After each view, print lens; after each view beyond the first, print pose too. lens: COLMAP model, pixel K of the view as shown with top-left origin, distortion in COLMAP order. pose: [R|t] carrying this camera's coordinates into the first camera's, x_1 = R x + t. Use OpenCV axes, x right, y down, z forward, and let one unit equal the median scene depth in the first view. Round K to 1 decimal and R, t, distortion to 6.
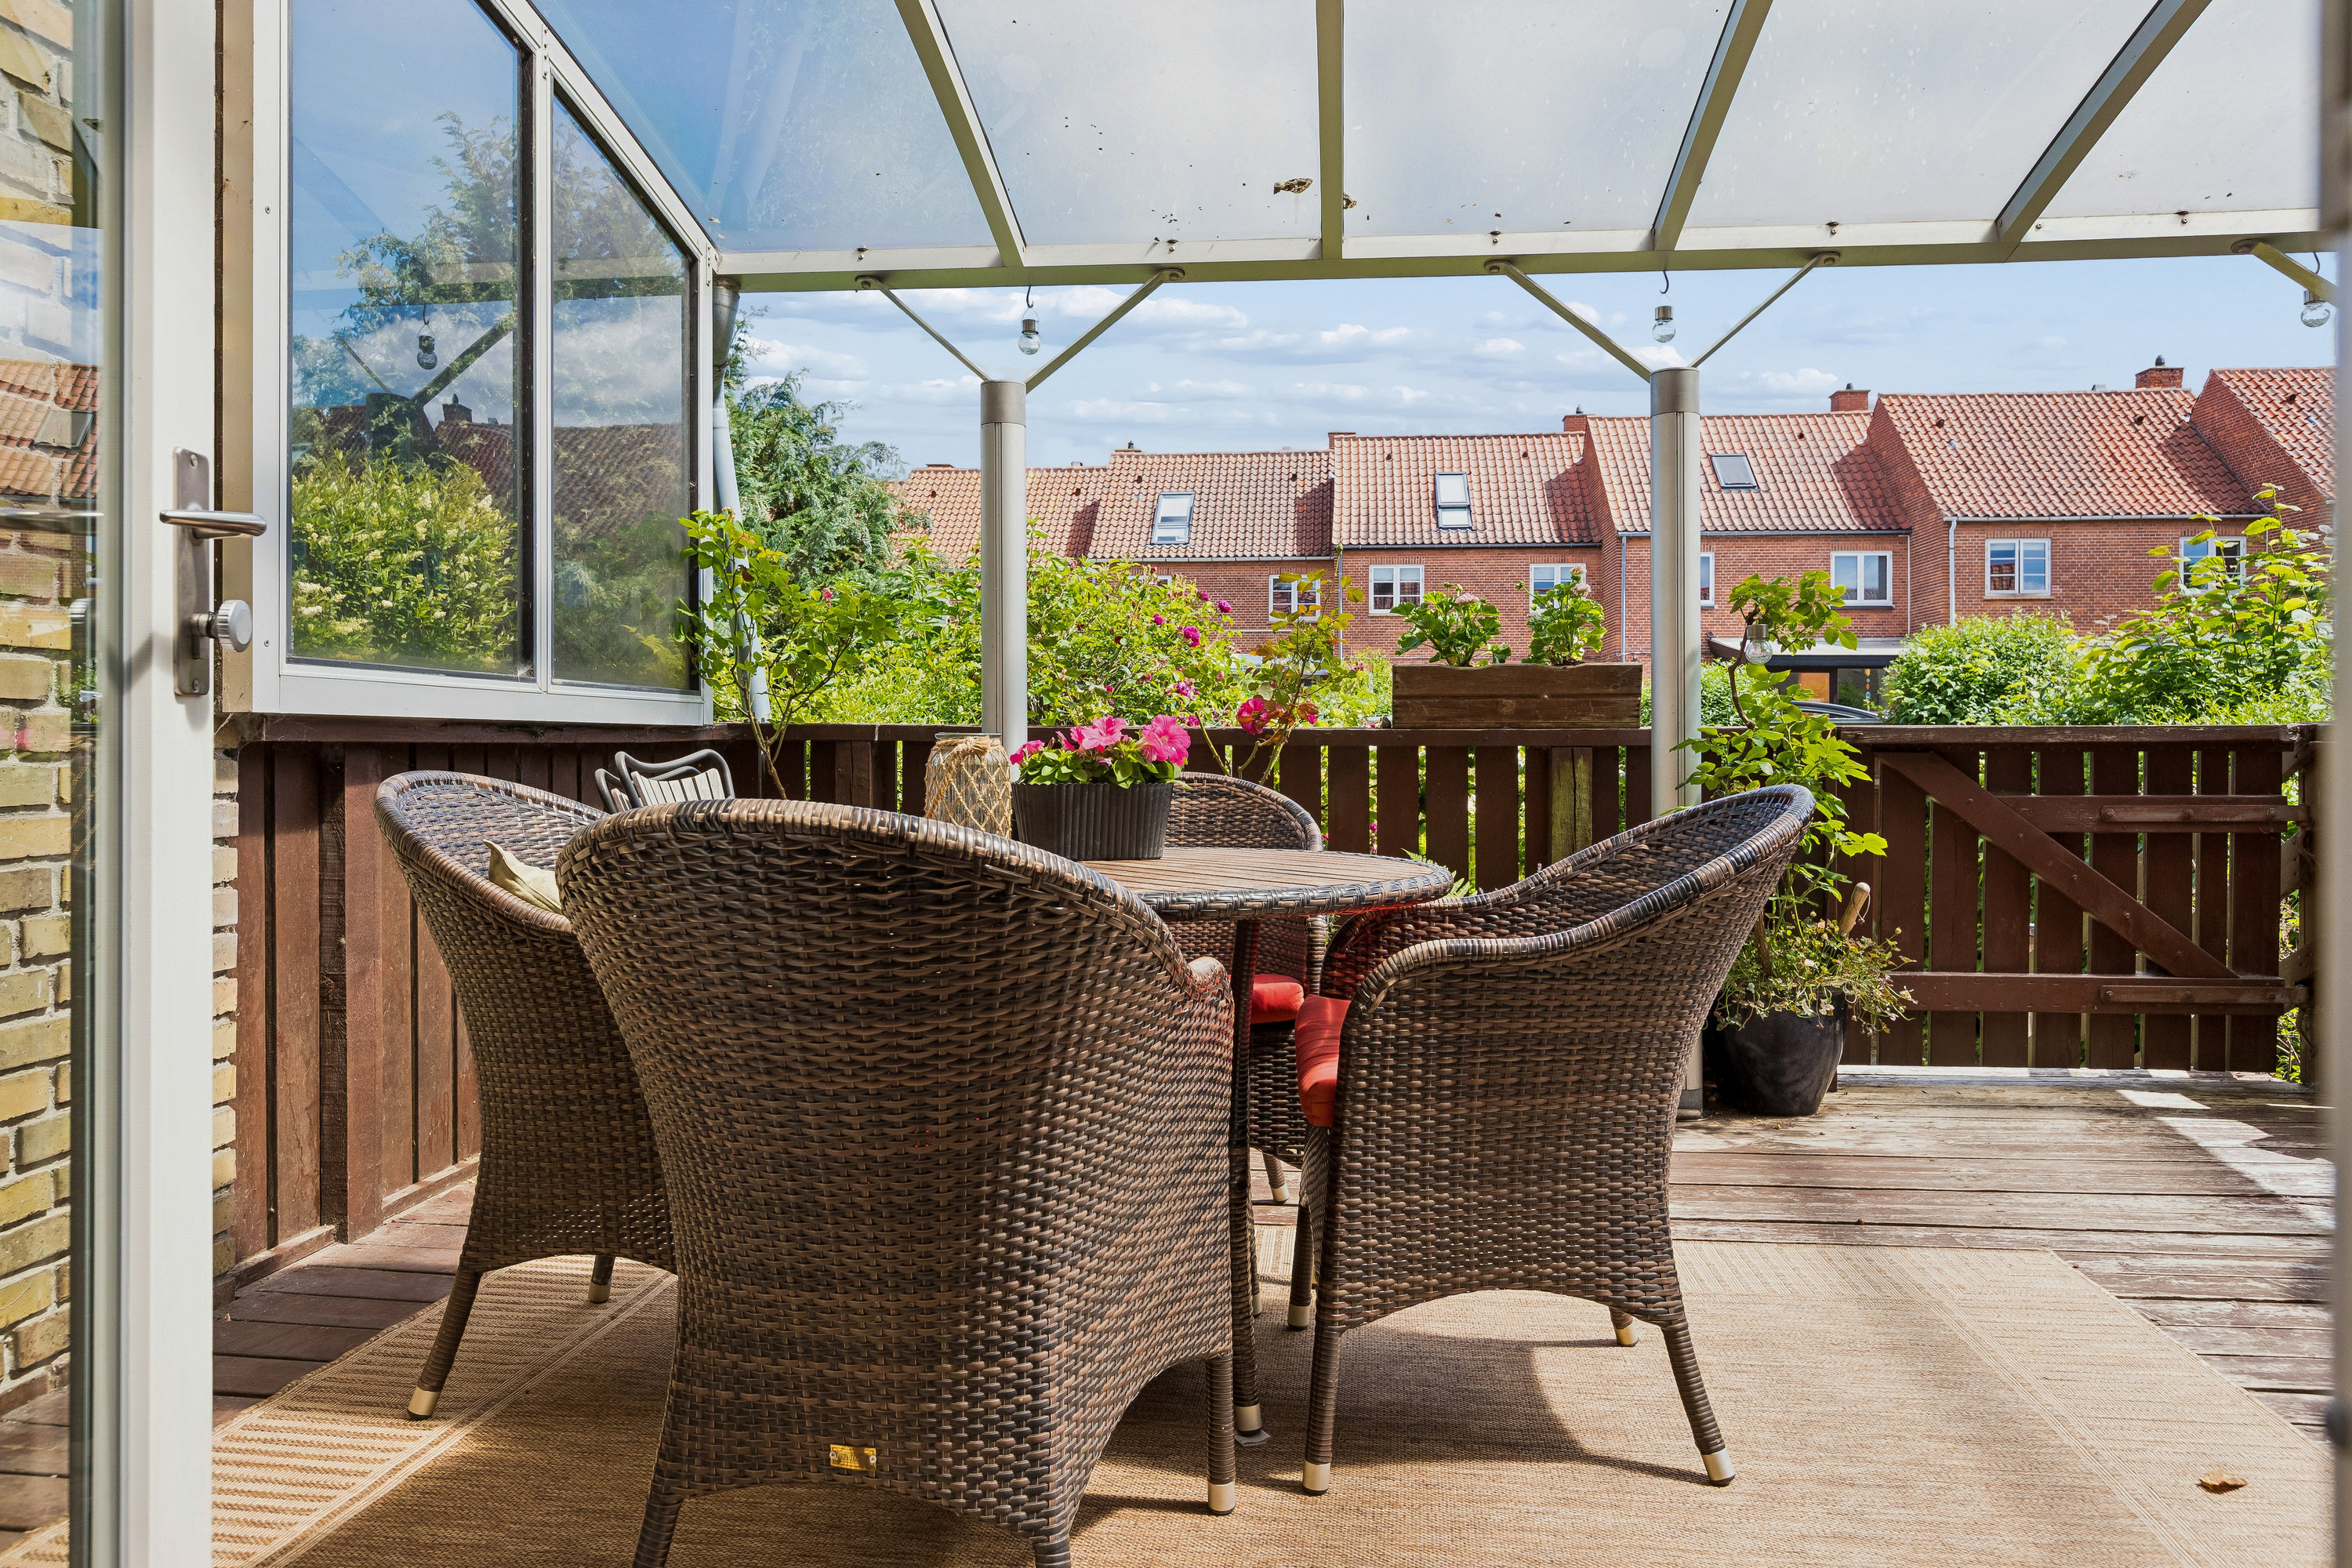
lens RADIAL K [[1584.3, 0, 1177.7], [0, 1584.3, 739.5], [0, 0, 1]] dist [0.001331, -0.000039]
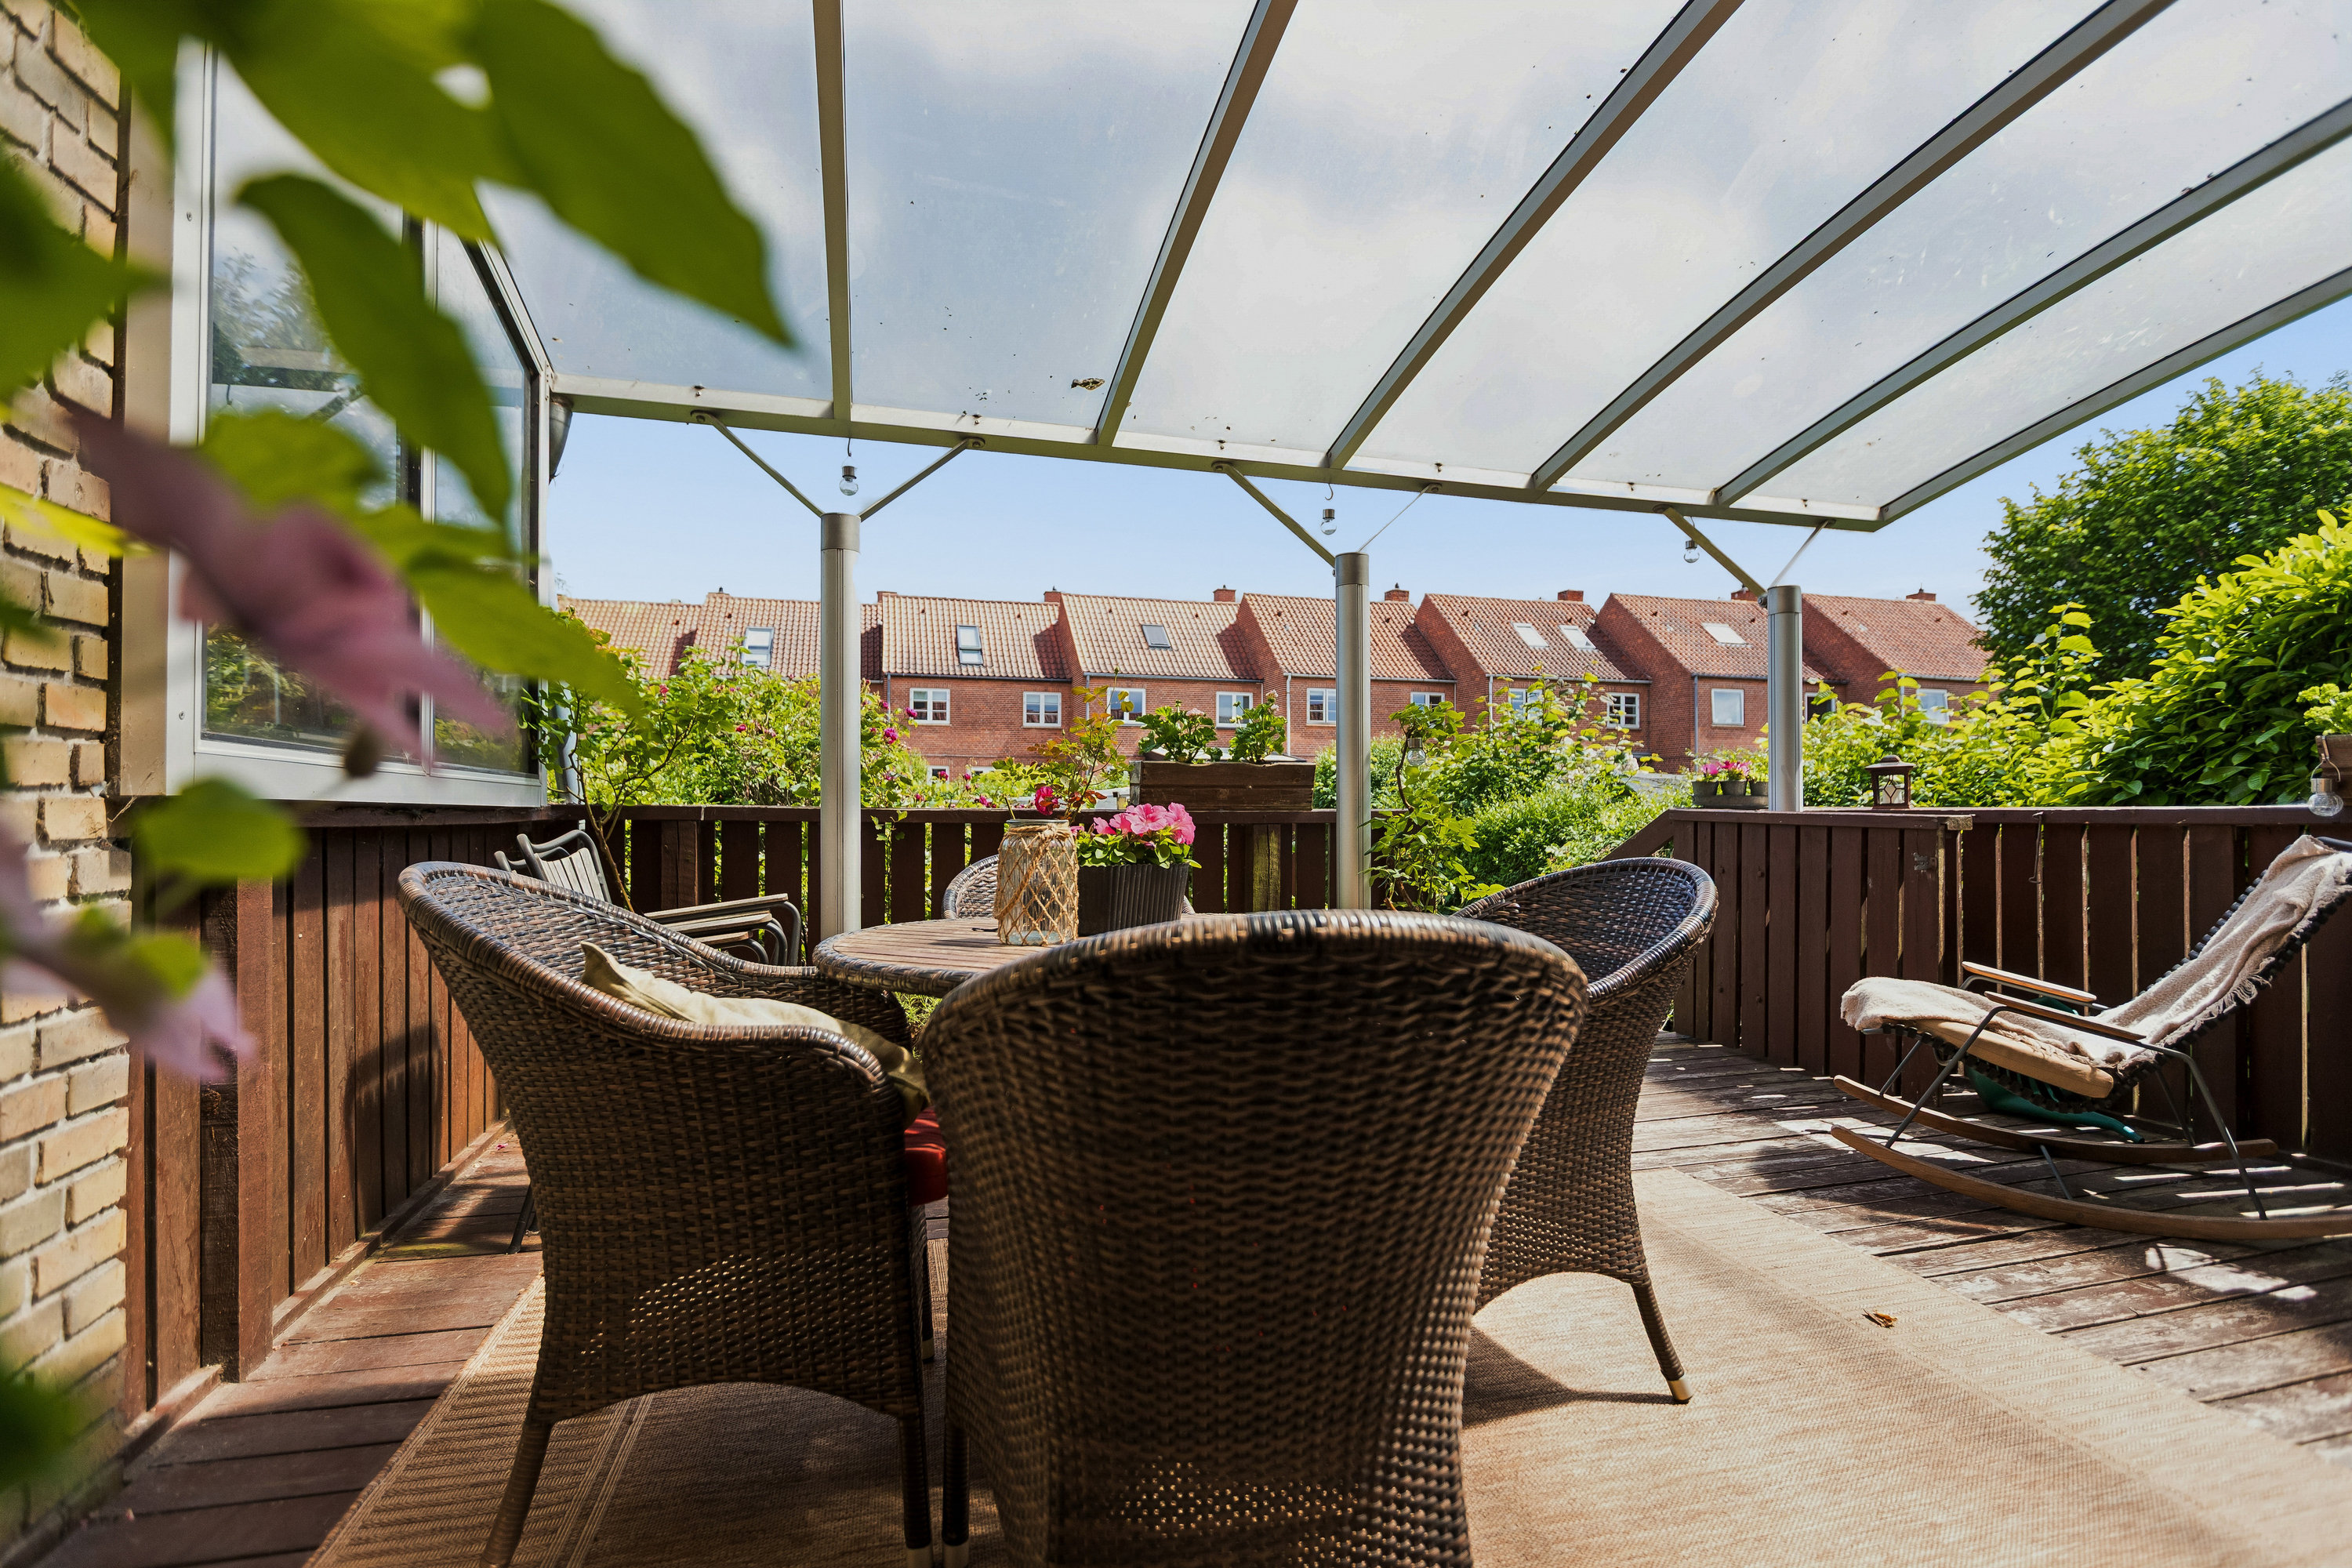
lens RADIAL K [[1104.3, 0, 1180.9], [0, 1104.3, 803.2], [0, 0, 1]] dist [0.001827, -0.004419]
pose [[0.929242, 0.003685, 0.369453, -0.174207], [-0.000272, 0.999957, -0.009291, -0.004643], [-0.369471, 0.008533, 0.929203, 0.144744]]
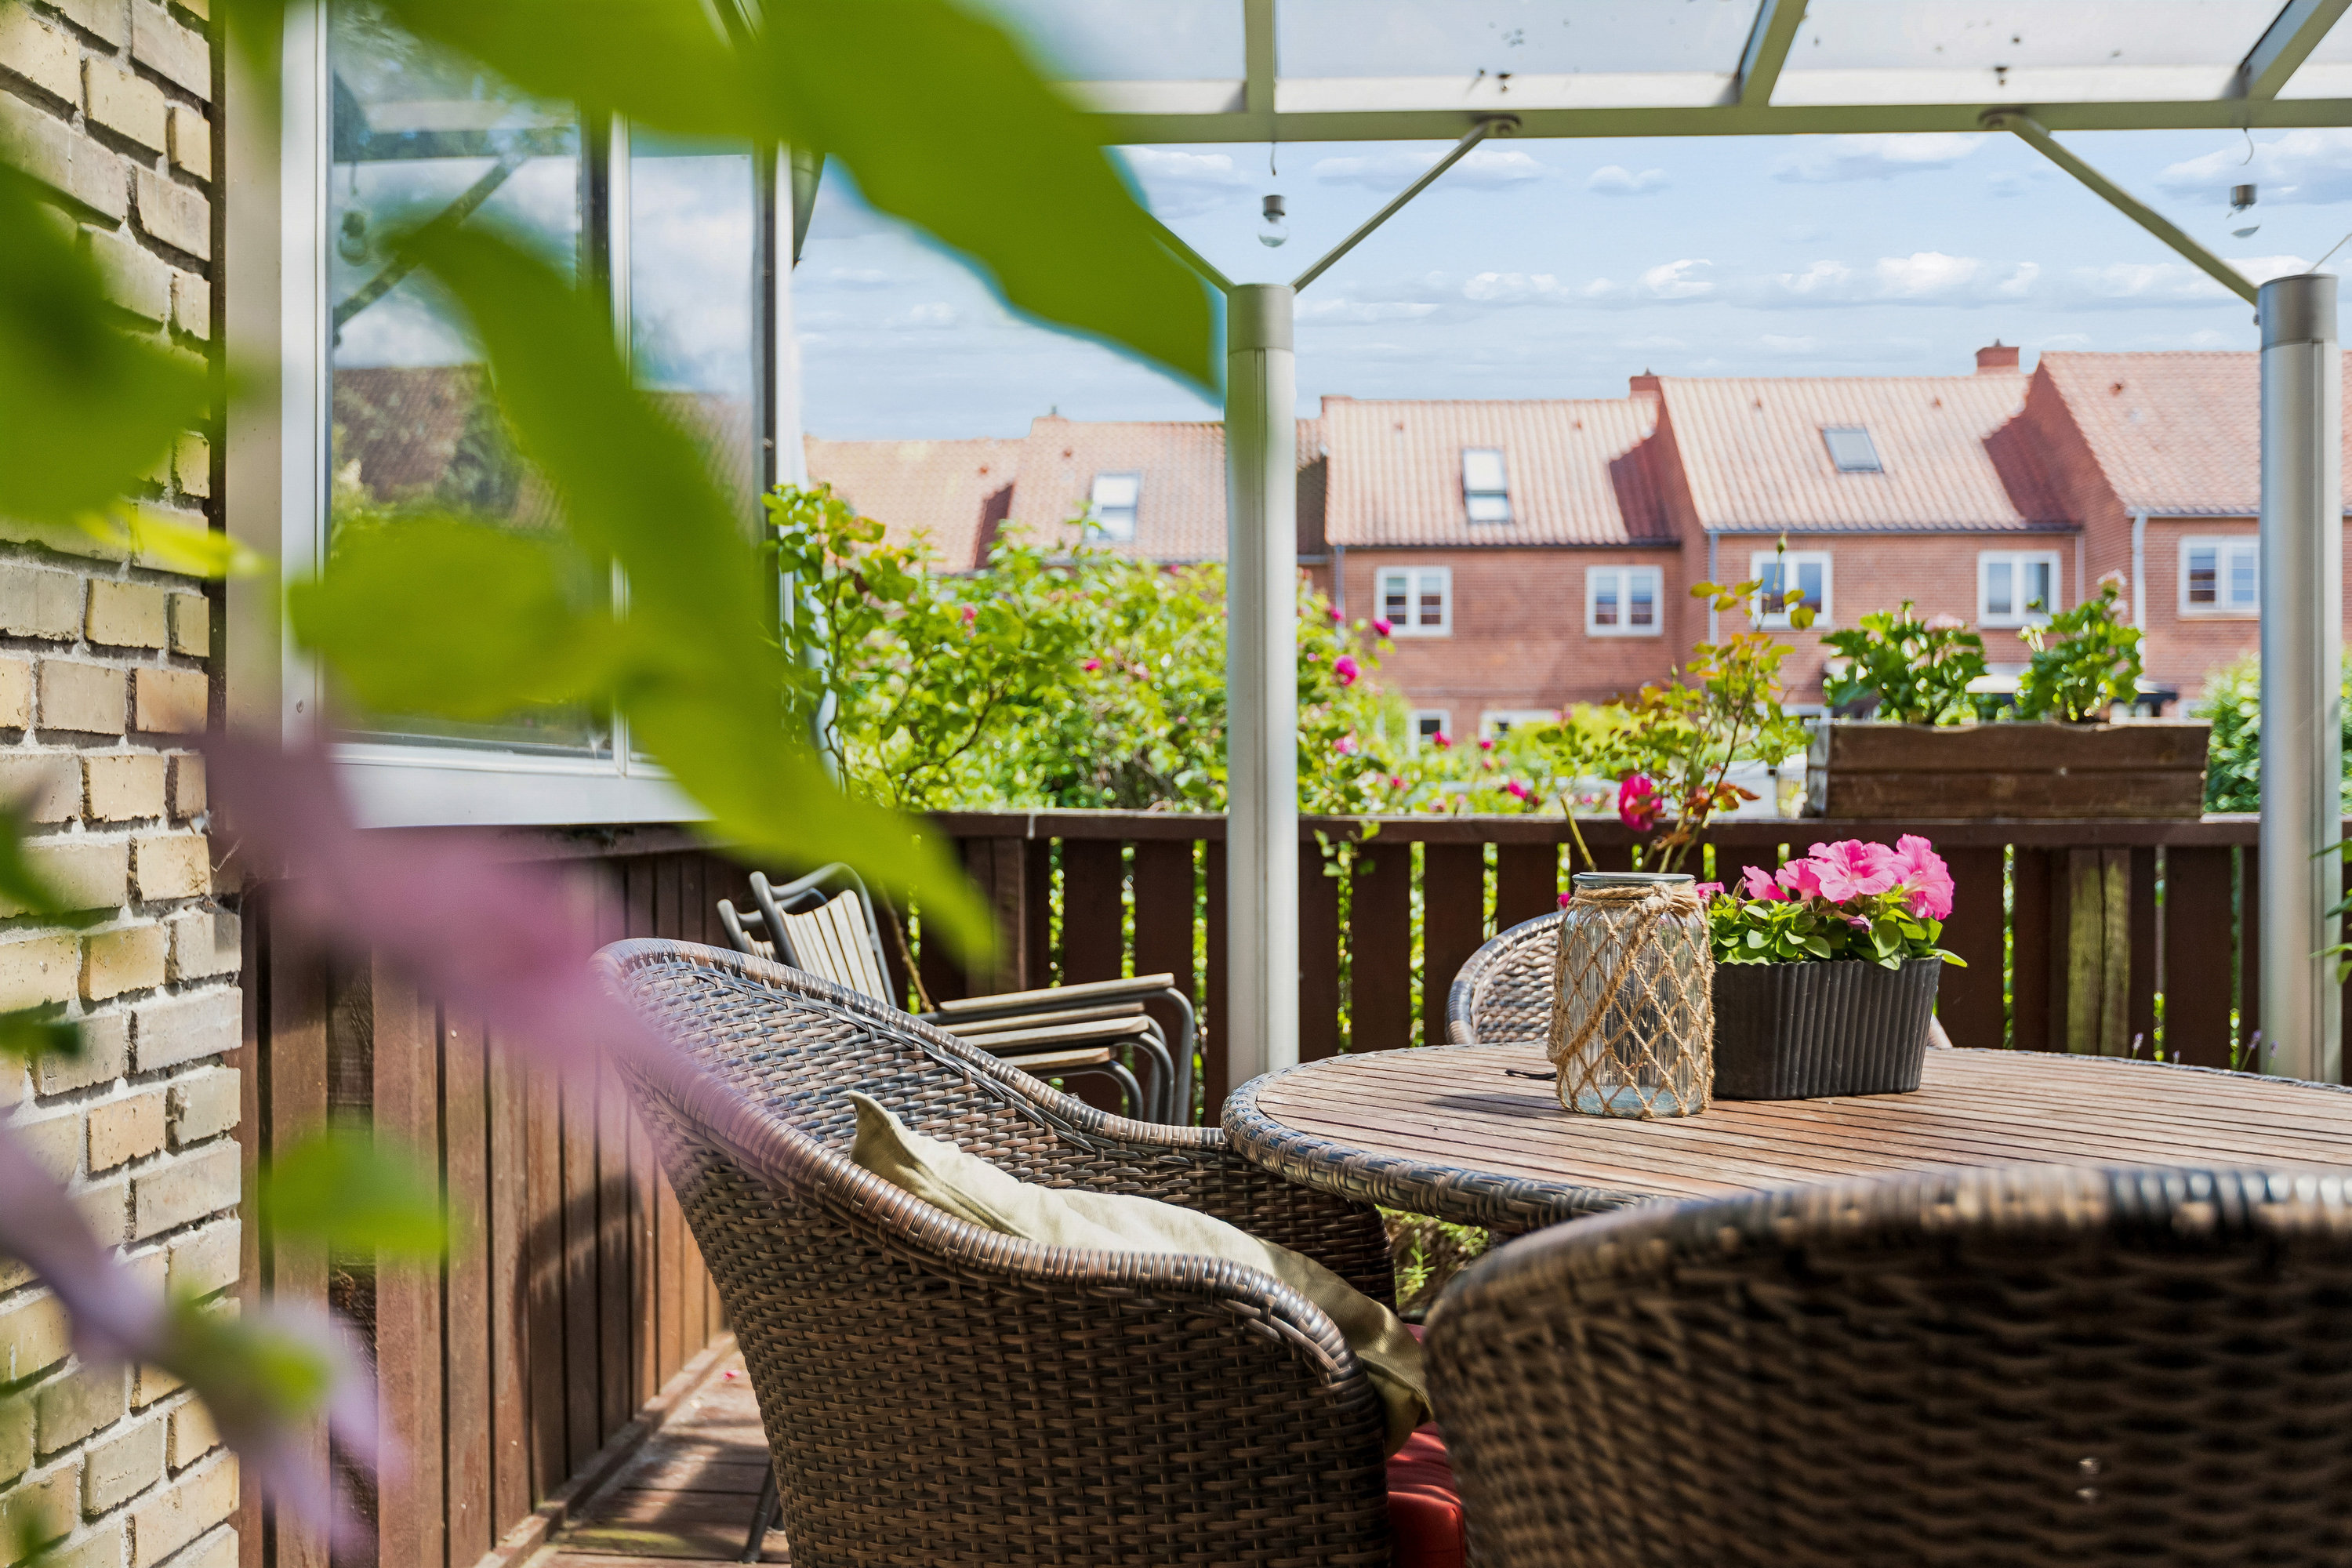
lens RADIAL K [[2079.0, 0, 1175.4], [0, 2079.0, 806.6], [0, 0, 1]] dist [-0.013112, 0.011430]
pose [[0.999154, -0.000919, 0.041111, -0.176320], [0.000736, 0.999990, 0.004463, -0.016945], [-0.041115, -0.004429, 0.999145, 0.150017]]
